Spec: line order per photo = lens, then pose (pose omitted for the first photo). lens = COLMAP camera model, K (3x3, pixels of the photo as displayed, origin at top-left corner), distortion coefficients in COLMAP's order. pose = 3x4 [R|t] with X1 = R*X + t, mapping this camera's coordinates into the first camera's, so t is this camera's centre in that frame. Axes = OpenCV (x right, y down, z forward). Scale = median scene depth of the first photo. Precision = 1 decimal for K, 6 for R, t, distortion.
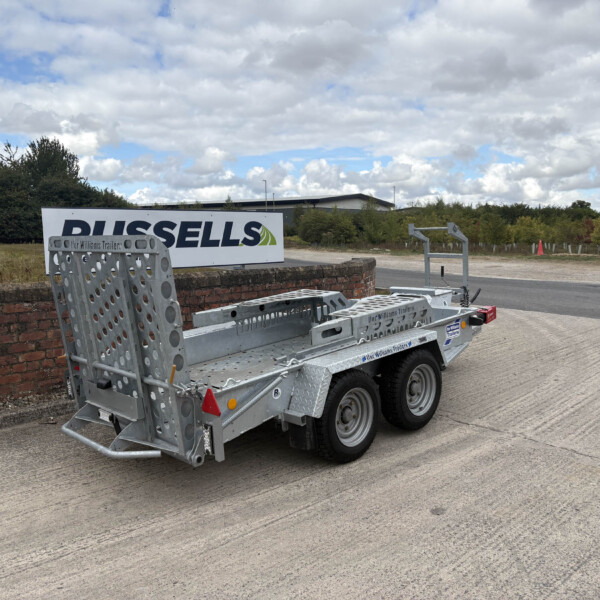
lens RADIAL K [[597.3, 0, 300.0], [0, 597.3, 300.0], [0, 0, 1]] dist [0.033490, -0.016836]
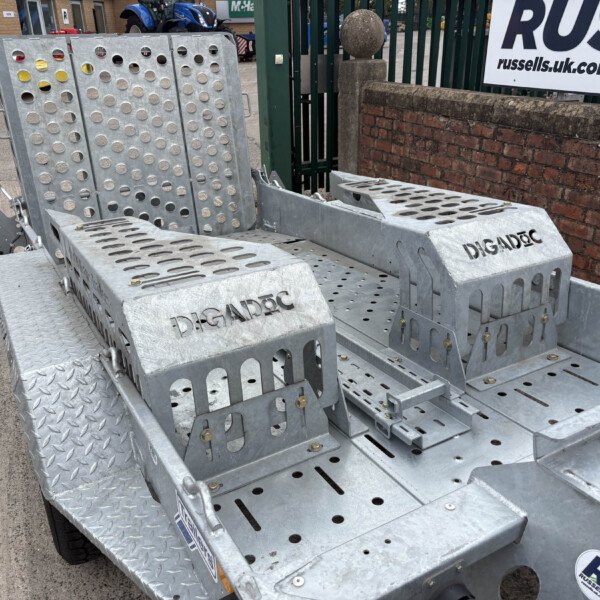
lens RADIAL K [[595.5, 0, 301.8], [0, 595.5, 286.9], [0, 0, 1]] dist [0.012631, 0.023660]
pose [[-0.260949, 0.401762, -0.877777, 0.335987], [-0.077976, 0.897538, 0.433988, -0.108382], [0.962198, 0.181694, -0.202884, 0.899049]]
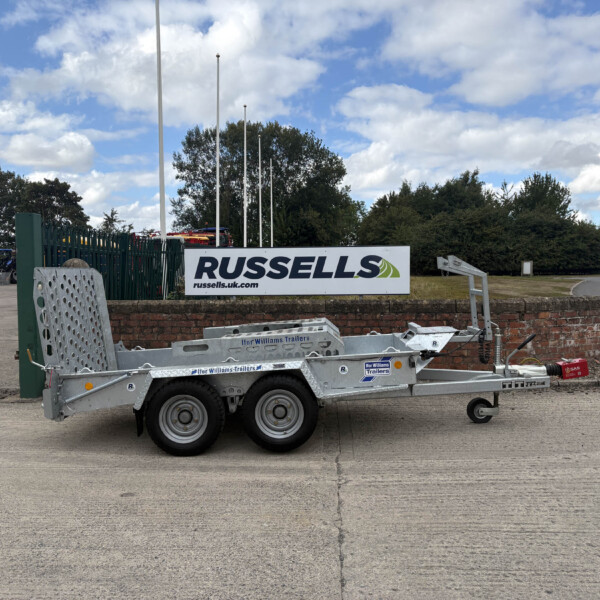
lens RADIAL K [[595.5, 0, 301.8], [0, 595.5, 286.9], [0, 0, 1]] dist [0.012631, 0.023660]
pose [[0.692052, 0.026897, -0.721346, 0.720096], [-0.080515, 0.995946, -0.040109, -0.025965], [0.717343, 0.085837, 0.691412, 0.203980]]
